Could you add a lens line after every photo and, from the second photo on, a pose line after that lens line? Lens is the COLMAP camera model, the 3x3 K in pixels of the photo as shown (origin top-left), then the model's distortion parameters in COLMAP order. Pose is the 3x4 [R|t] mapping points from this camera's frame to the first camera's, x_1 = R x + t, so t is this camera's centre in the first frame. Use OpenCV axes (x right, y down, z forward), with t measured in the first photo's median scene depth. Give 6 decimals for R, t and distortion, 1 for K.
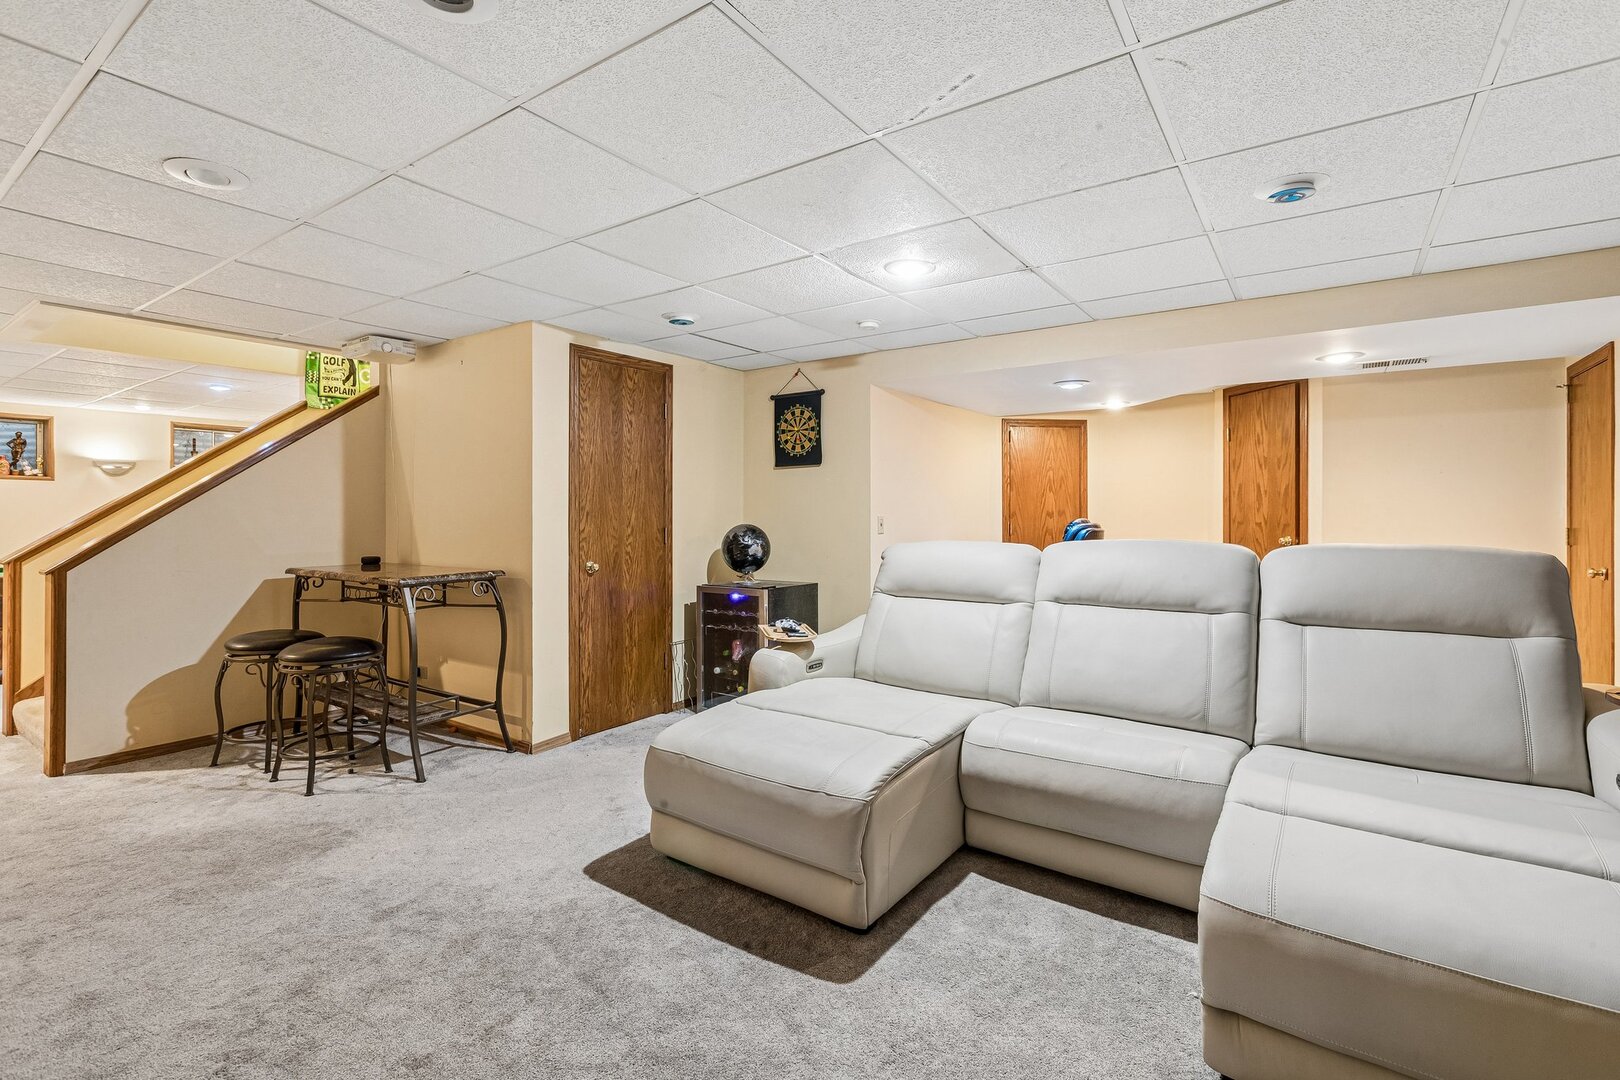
lens RADIAL K [[730.8, 0, 818.7], [0, 730.8, 515.5], [0, 0, 1]] dist [-0.000385, -0.000311]
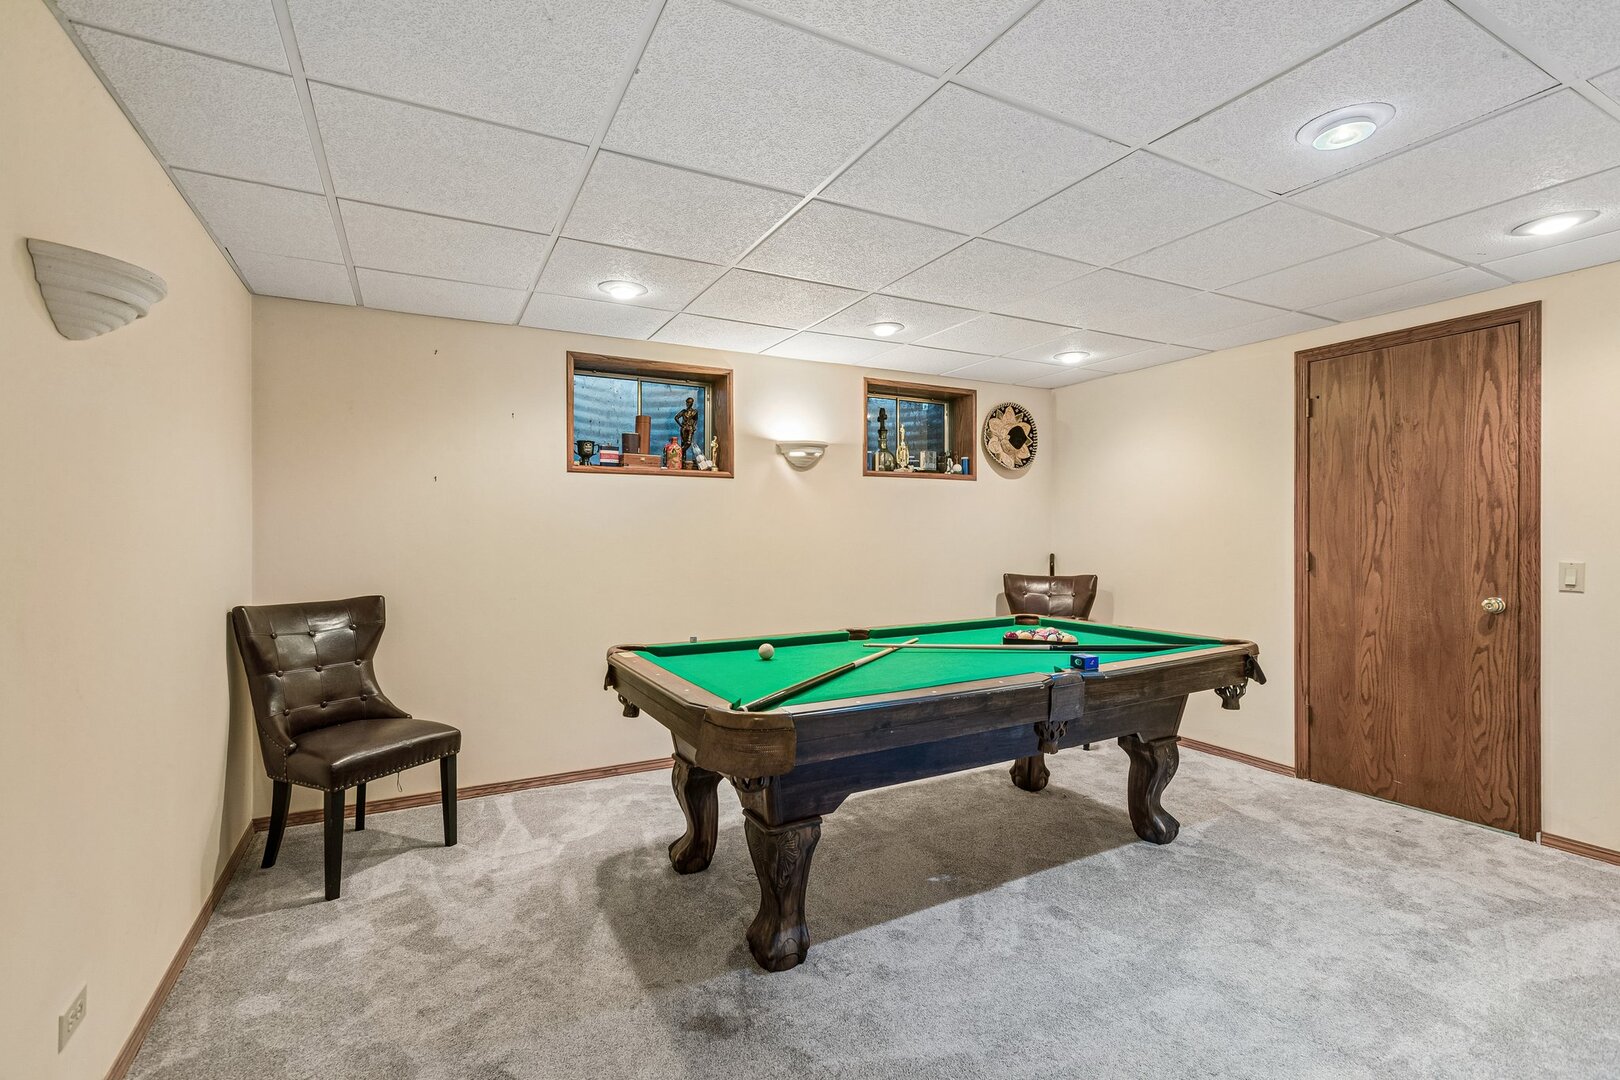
lens RADIAL K [[730.8, 0, 807.6], [0, 730.8, 531.1], [0, 0, 1]] dist [-0.000385, -0.000311]
pose [[0.890203, 0.002739, -0.455556, -0.672437], [-0.000872, 0.999990, 0.004308, -0.006891], [0.455564, -0.003438, 0.890197, 0.465211]]
